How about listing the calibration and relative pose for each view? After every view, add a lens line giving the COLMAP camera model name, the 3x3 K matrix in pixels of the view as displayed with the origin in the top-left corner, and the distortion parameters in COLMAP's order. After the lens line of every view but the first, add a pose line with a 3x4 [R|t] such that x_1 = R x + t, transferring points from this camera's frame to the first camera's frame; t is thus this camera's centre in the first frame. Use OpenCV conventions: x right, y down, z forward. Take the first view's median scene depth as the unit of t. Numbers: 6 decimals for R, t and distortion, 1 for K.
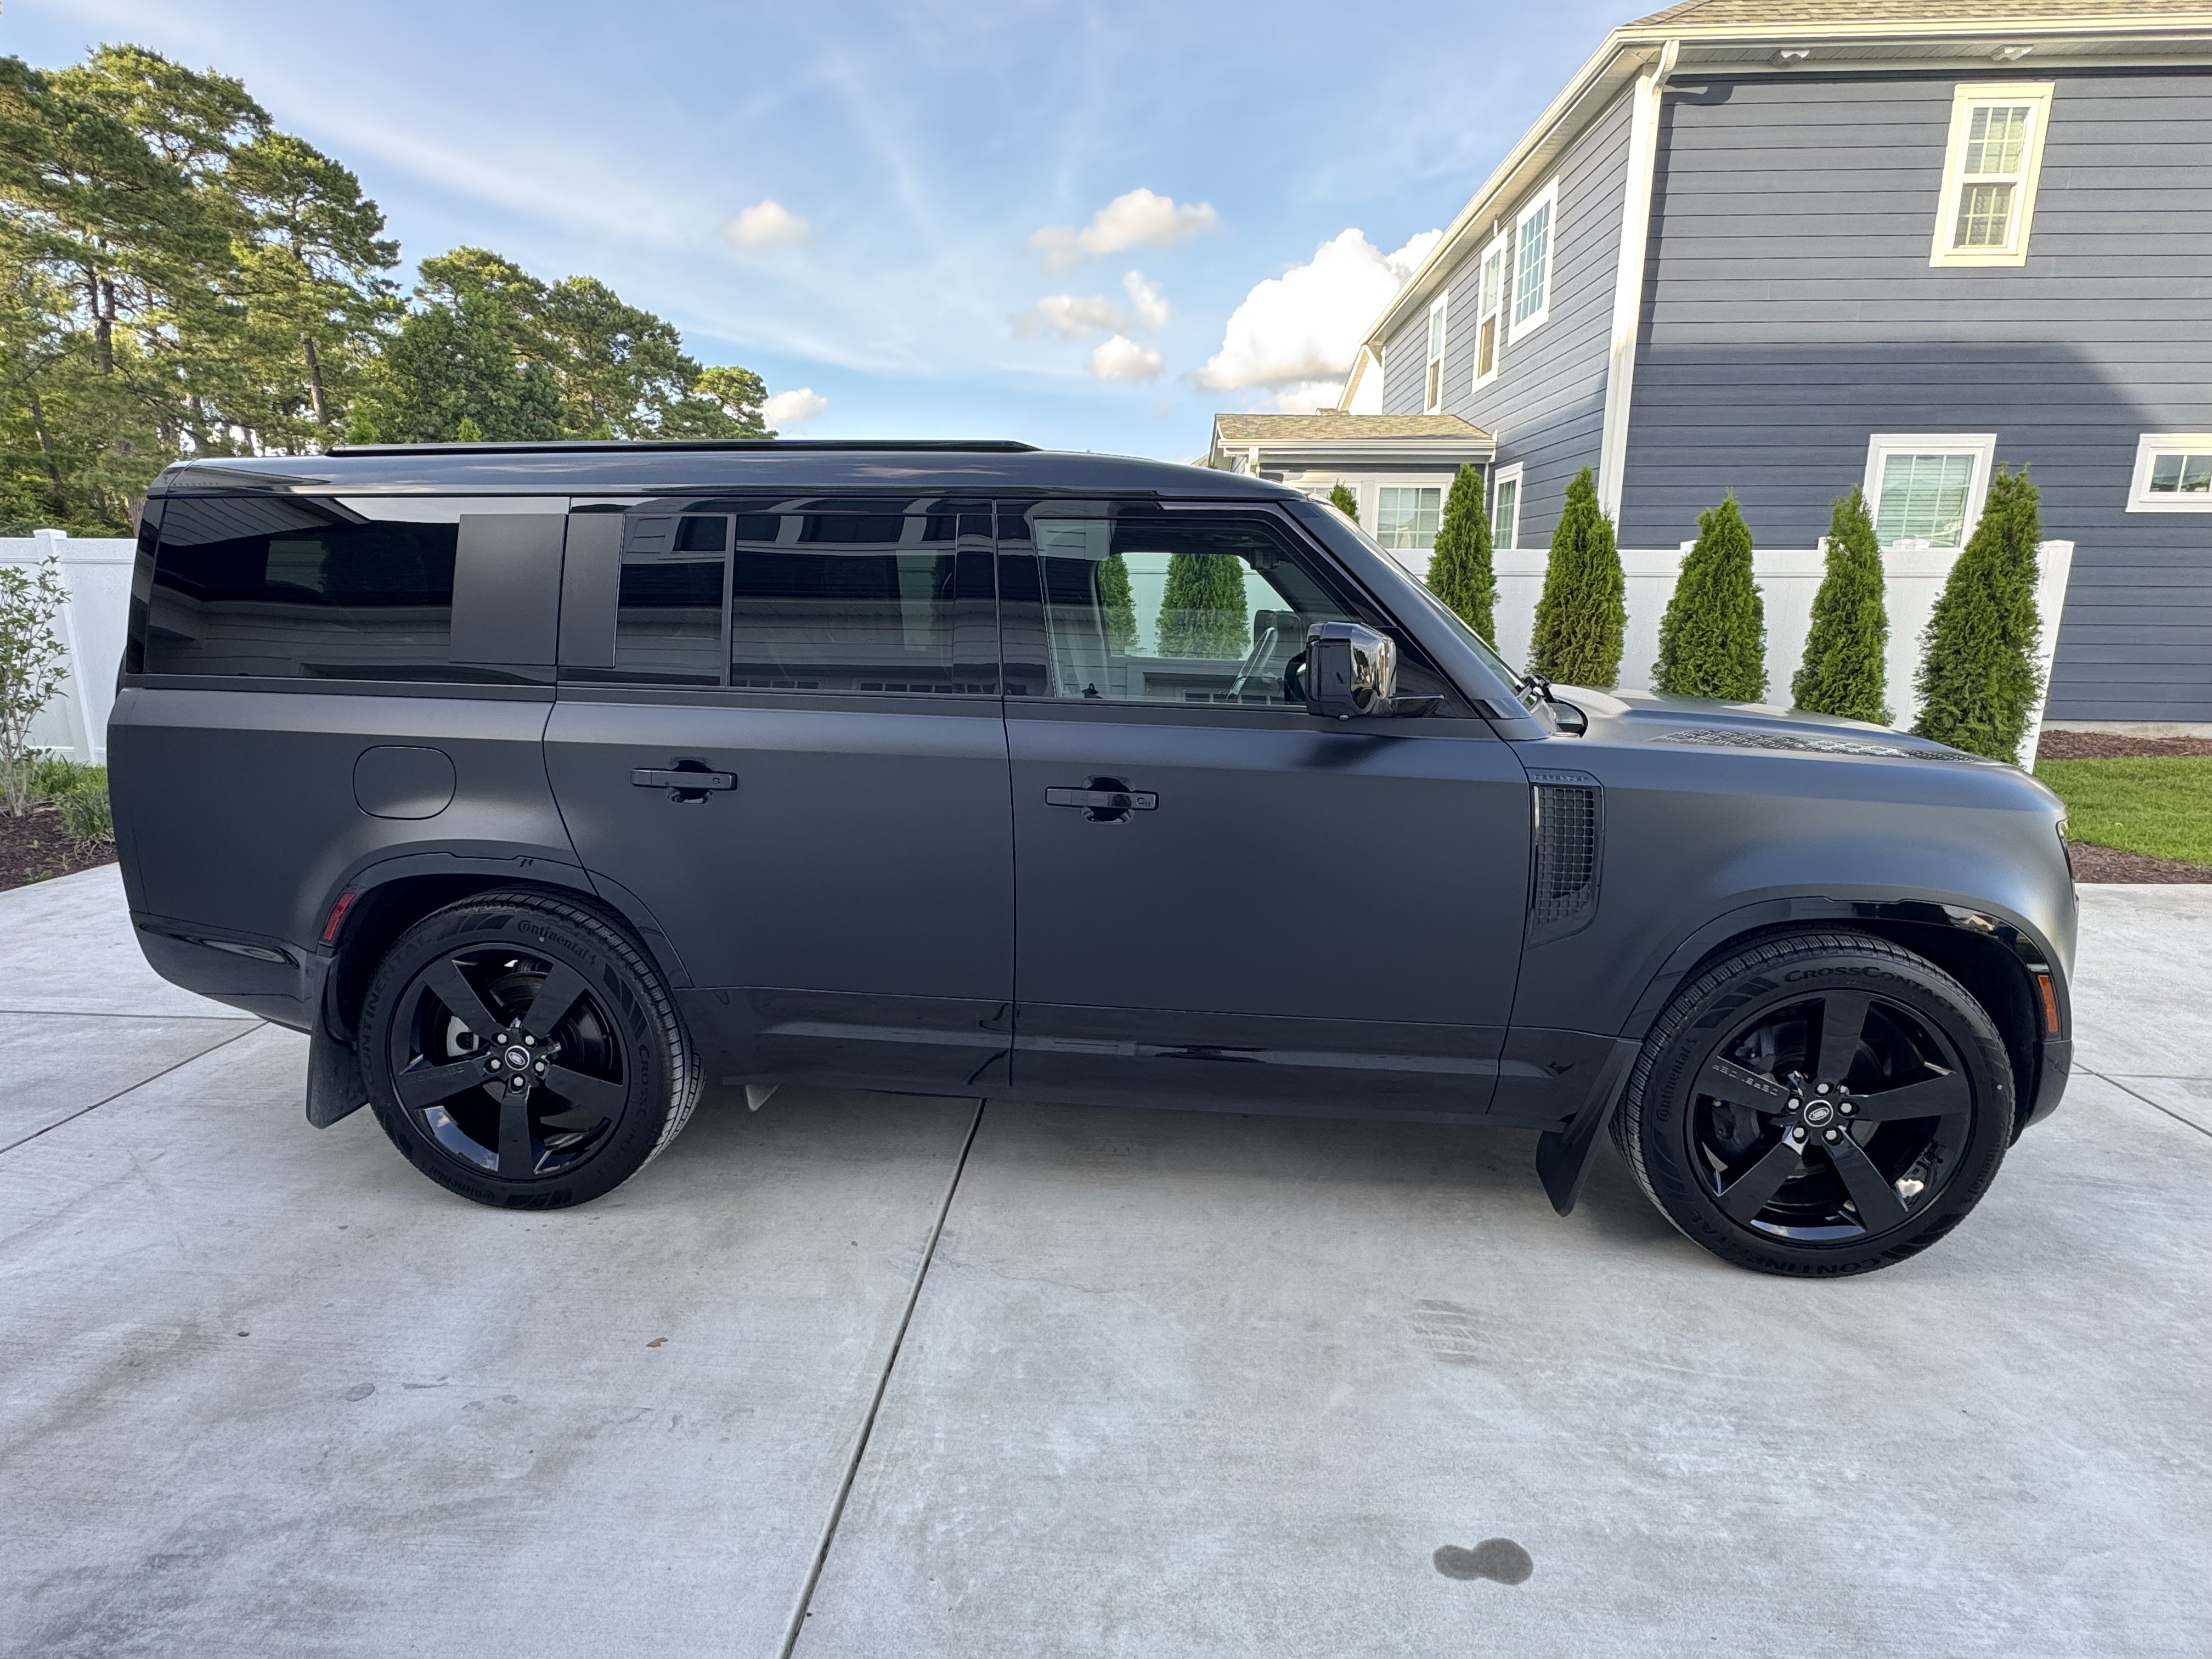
lens RADIAL K [[1128.2, 0, 1106.0], [0, 1128.2, 829.5], [0, 0, 1]] dist [-0.012760, 0.003345]
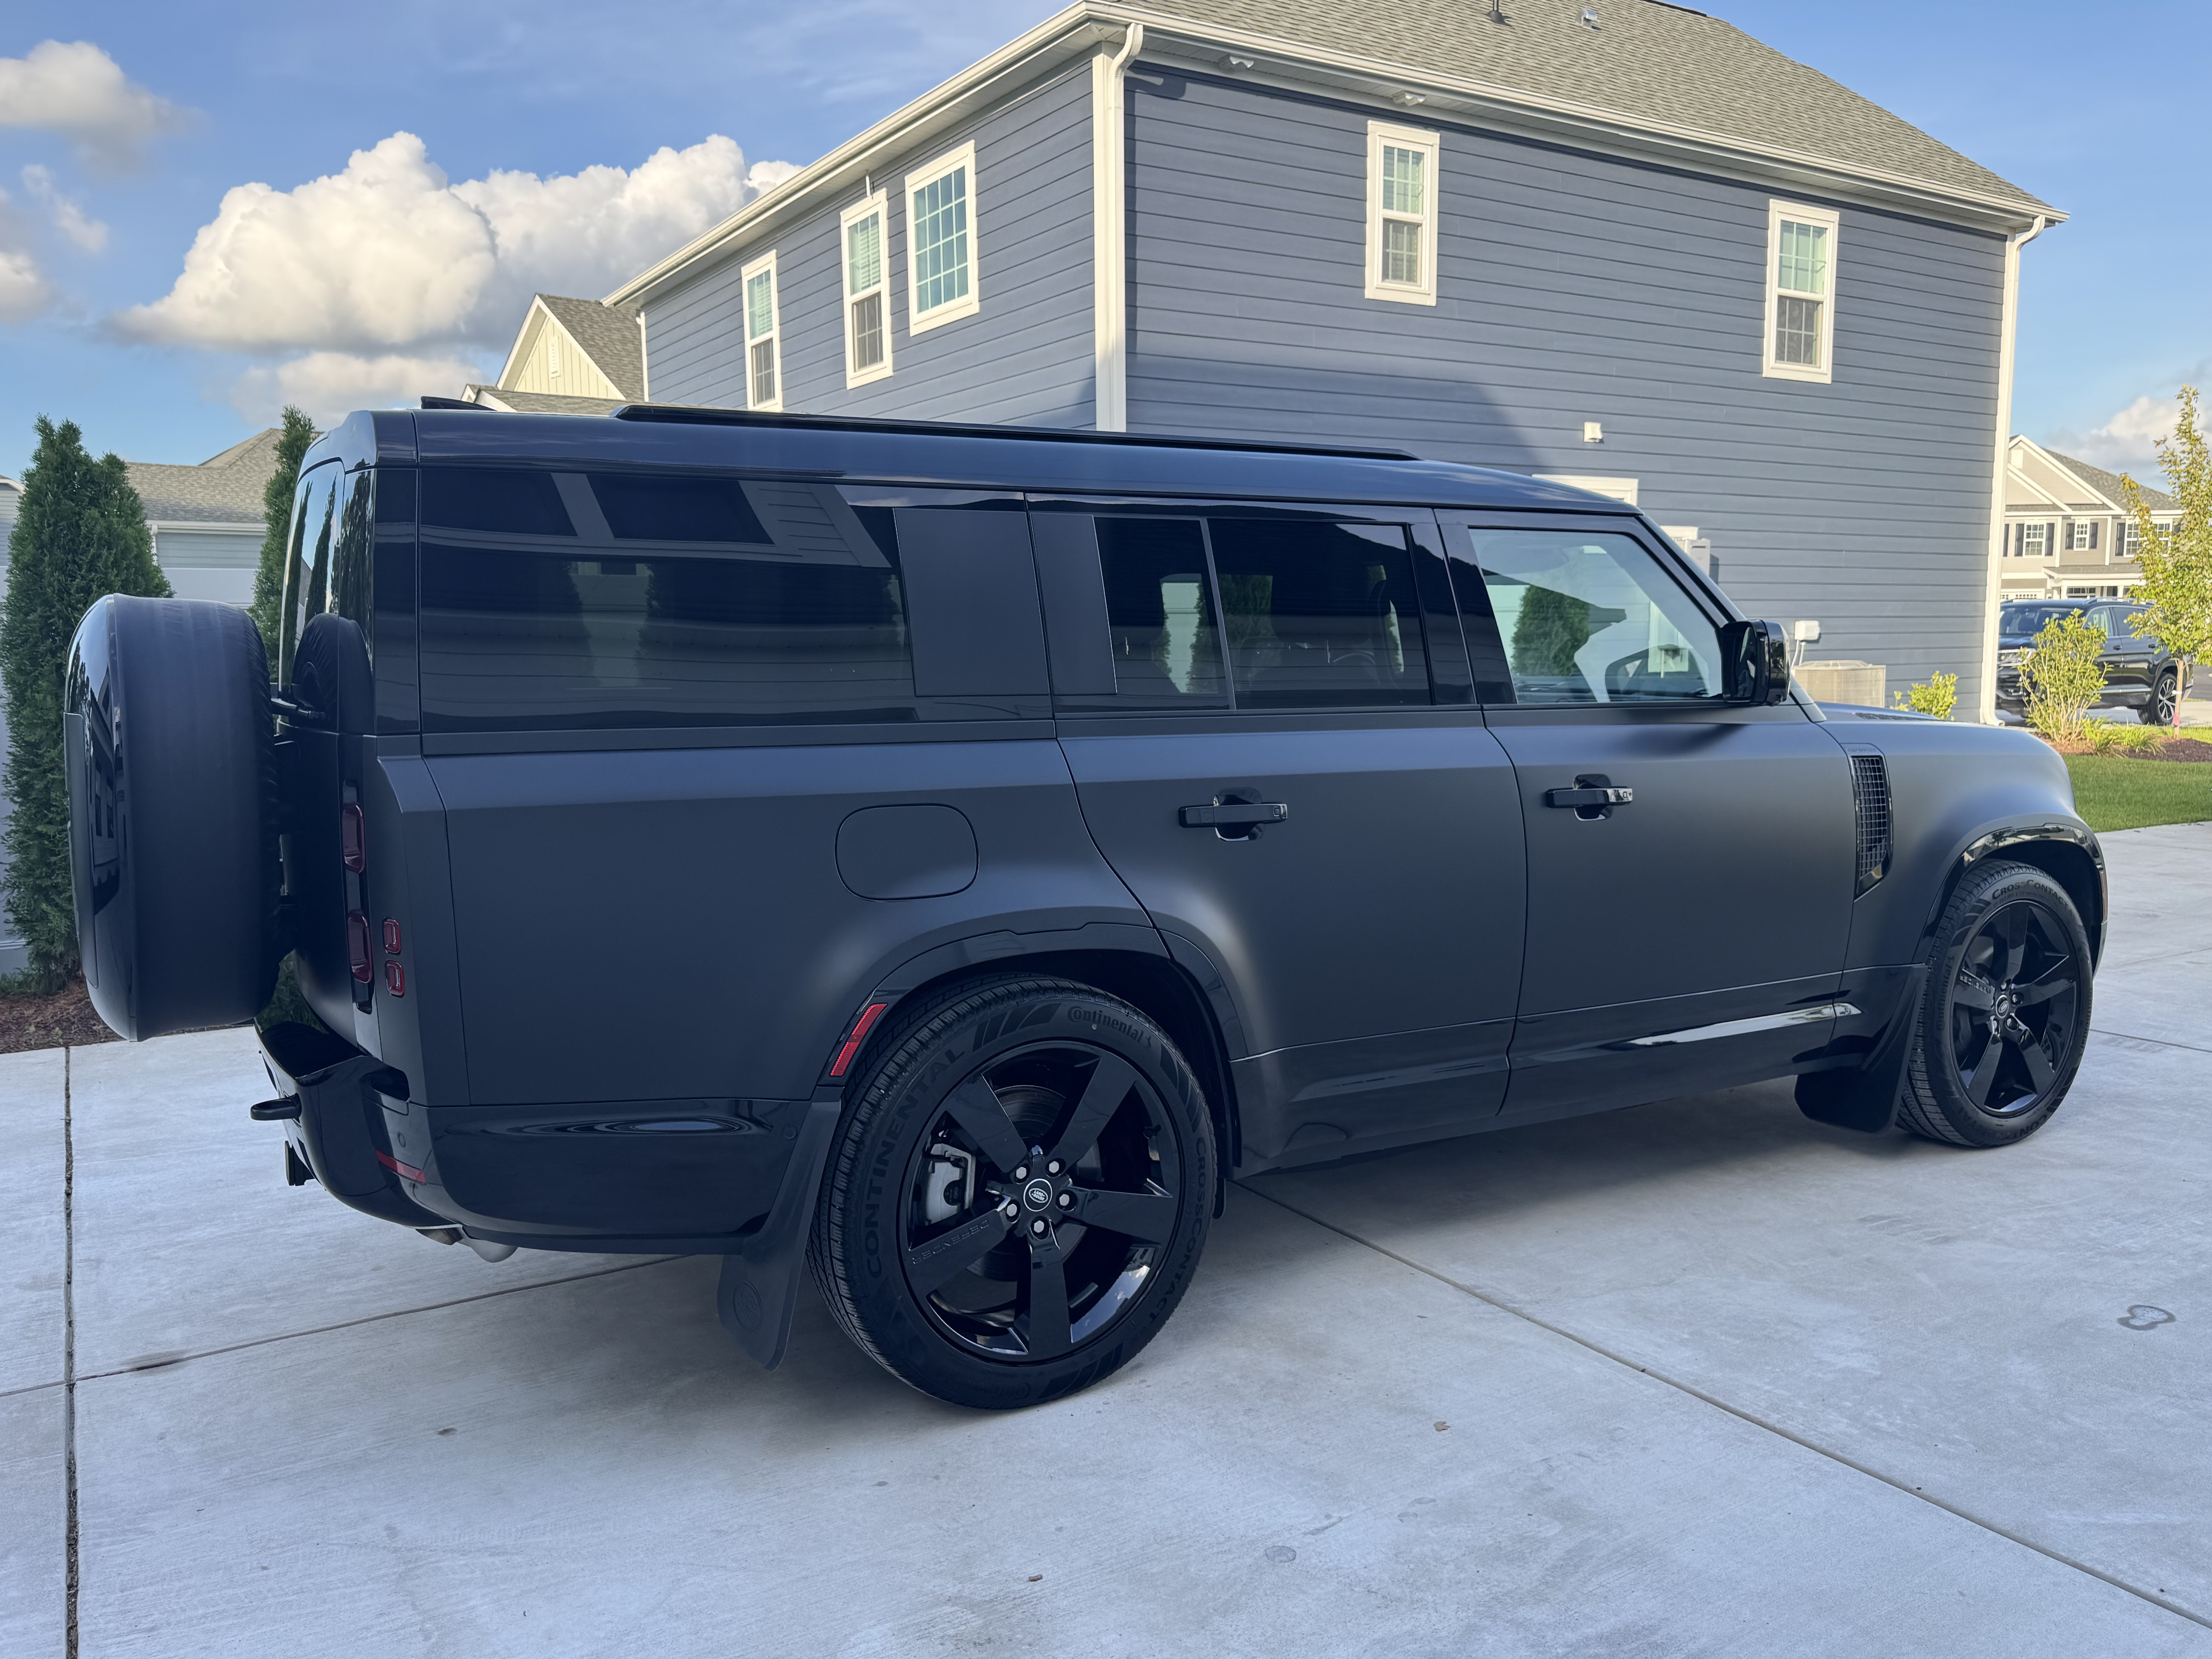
lens RADIAL K [[1643.7, 0, 1106.0], [0, 1643.7, 829.5], [0, 0, 1]] dist [0.058705, -0.089606]
pose [[0.820865, -0.079639, 0.565543, -0.308808], [0.136676, 0.988849, -0.059132, 0.007858], [-0.554527, 0.125835, 0.822596, 0.003131]]
